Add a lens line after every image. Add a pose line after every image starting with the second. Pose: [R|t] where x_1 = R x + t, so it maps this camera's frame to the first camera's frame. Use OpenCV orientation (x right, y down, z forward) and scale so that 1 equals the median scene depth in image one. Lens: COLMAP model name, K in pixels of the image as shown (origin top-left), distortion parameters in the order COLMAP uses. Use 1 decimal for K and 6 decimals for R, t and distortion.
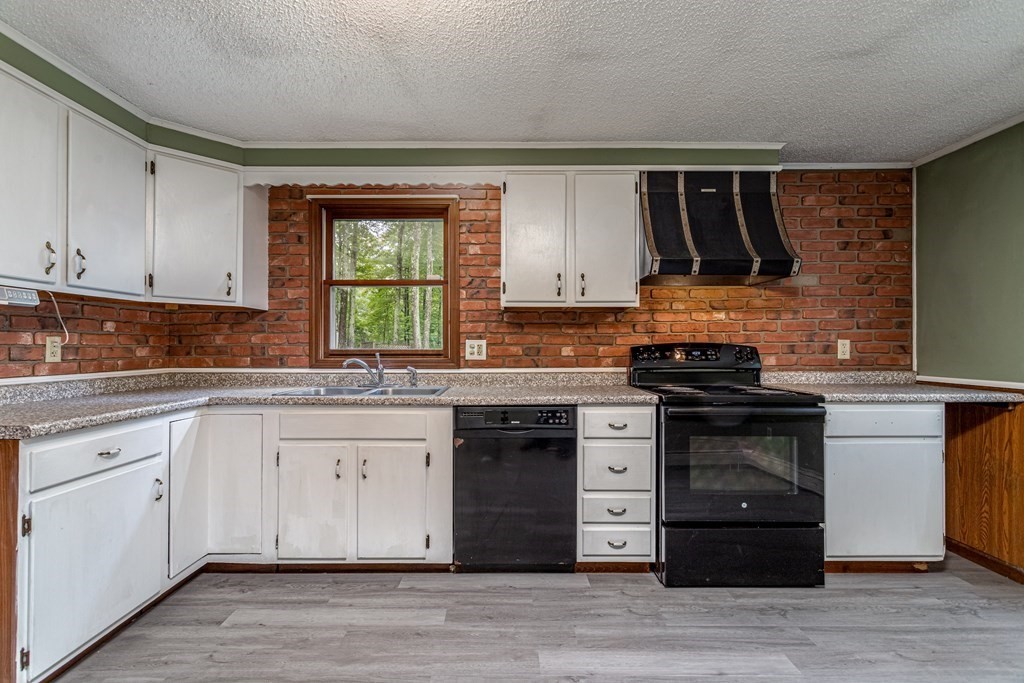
lens RADIAL K [[495.6, 0, 503.0], [0, 495.6, 341.6], [0, 0, 1]] dist [0.000229, 0.000896]
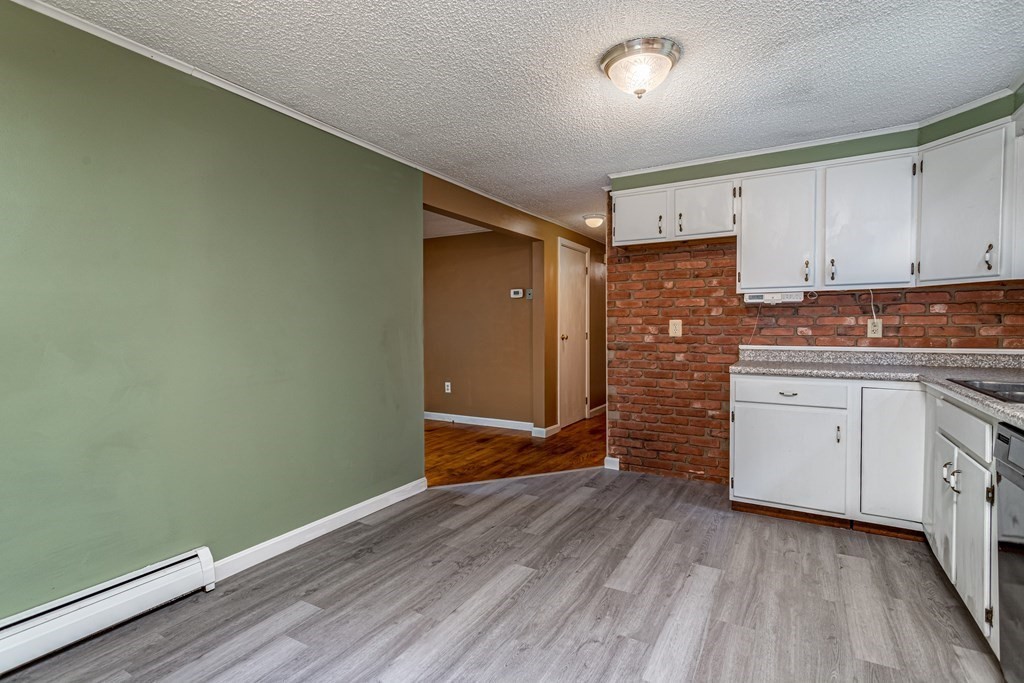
lens RADIAL K [[515.5, 0, 512.0], [0, 515.5, 341.5], [0, 0, 1]] dist [-0.000987, -0.000228]
pose [[-0.506710, 0.028326, -0.861651, 0.689939], [0.011645, 0.999594, 0.026013, 0.002885], [0.862038, 0.003147, -0.506834, 0.705852]]
